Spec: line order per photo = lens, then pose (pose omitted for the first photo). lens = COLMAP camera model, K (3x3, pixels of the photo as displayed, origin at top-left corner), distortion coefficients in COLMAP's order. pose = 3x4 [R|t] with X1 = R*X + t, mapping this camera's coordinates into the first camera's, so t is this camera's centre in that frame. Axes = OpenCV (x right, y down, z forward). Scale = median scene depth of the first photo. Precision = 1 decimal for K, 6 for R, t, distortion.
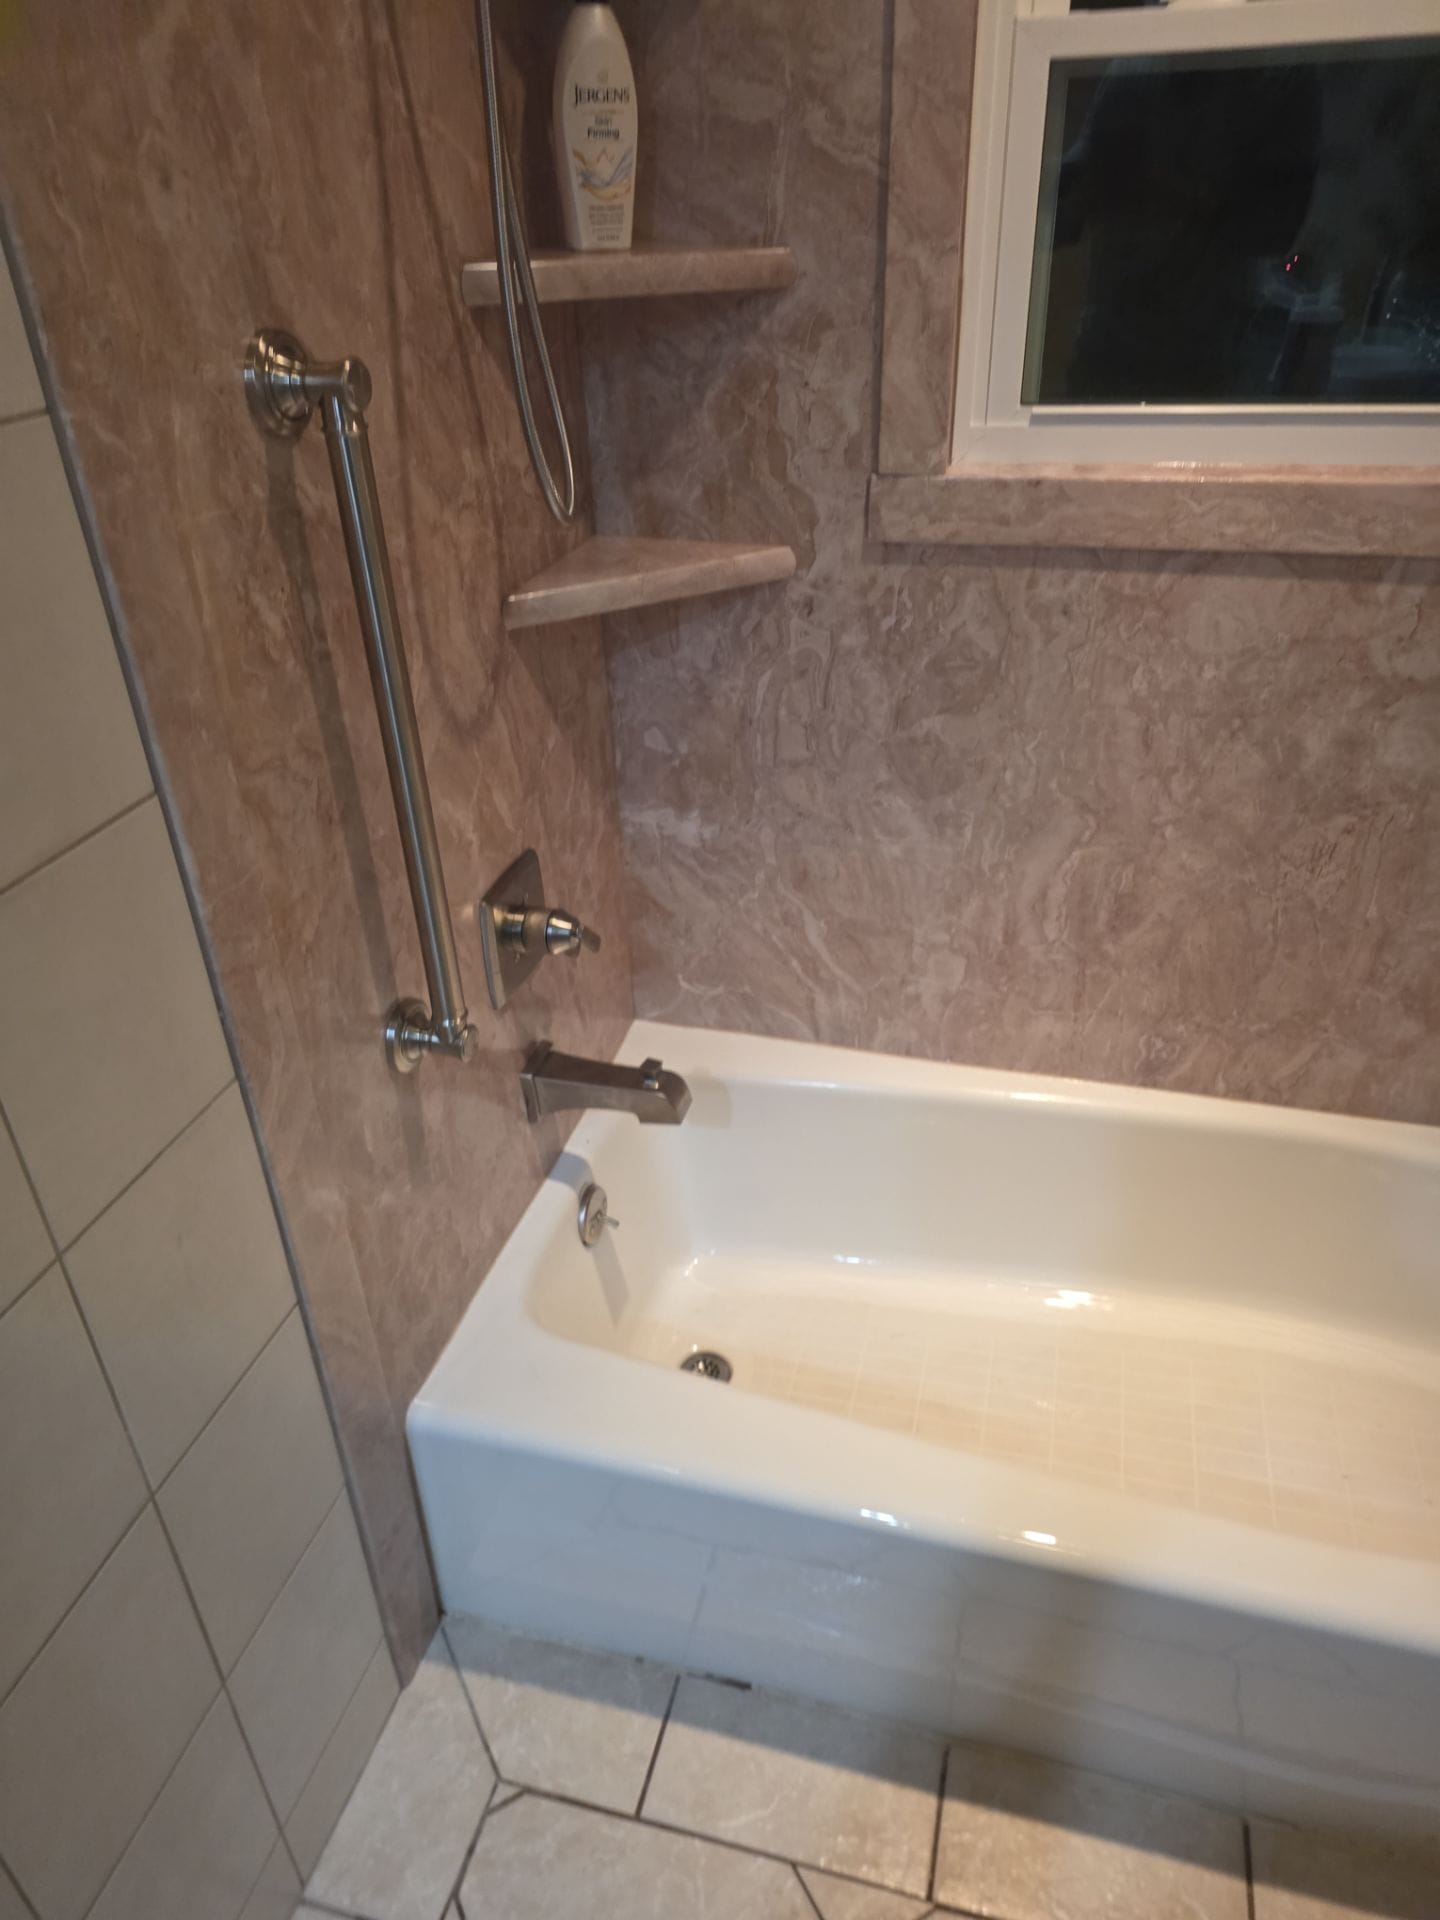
lens RADIAL K [[1306.3, 0, 745.6], [0, 1306.3, 953.1], [0, 0, 1]] dist [0.079300, -0.065510]
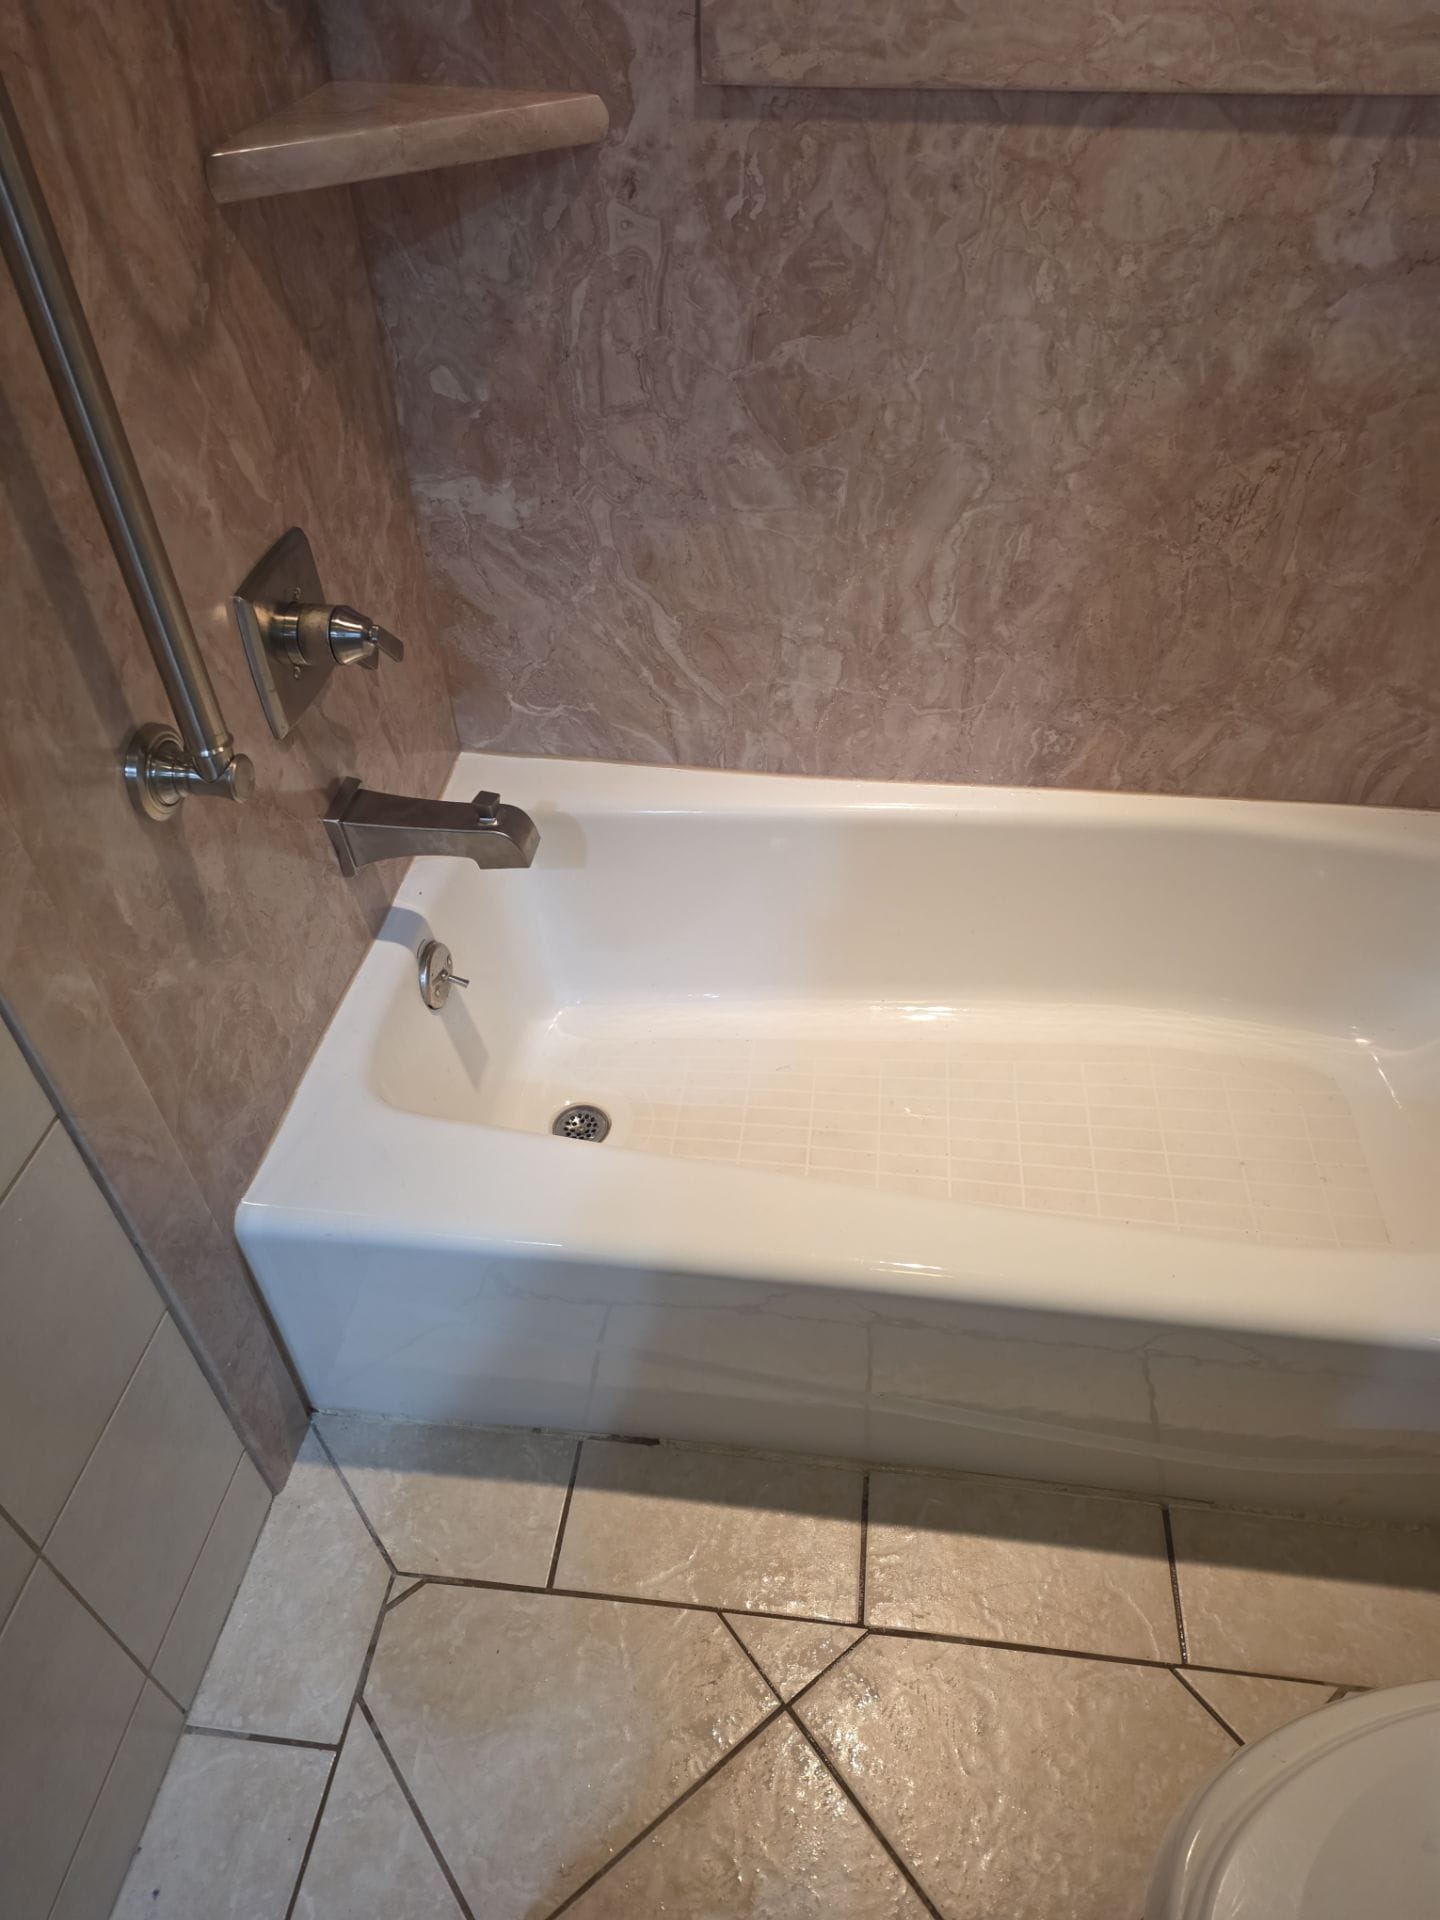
lens RADIAL K [[1306.3, 0, 796.8], [0, 1306.3, 948.8], [0, 0, 1]] dist [0.079300, -0.065510]
pose [[0.985130, -0.085174, 0.149210, -0.010314], [0.054203, 0.978190, 0.200514, 0.024120], [-0.163034, -0.189445, 0.968262, 0.143729]]
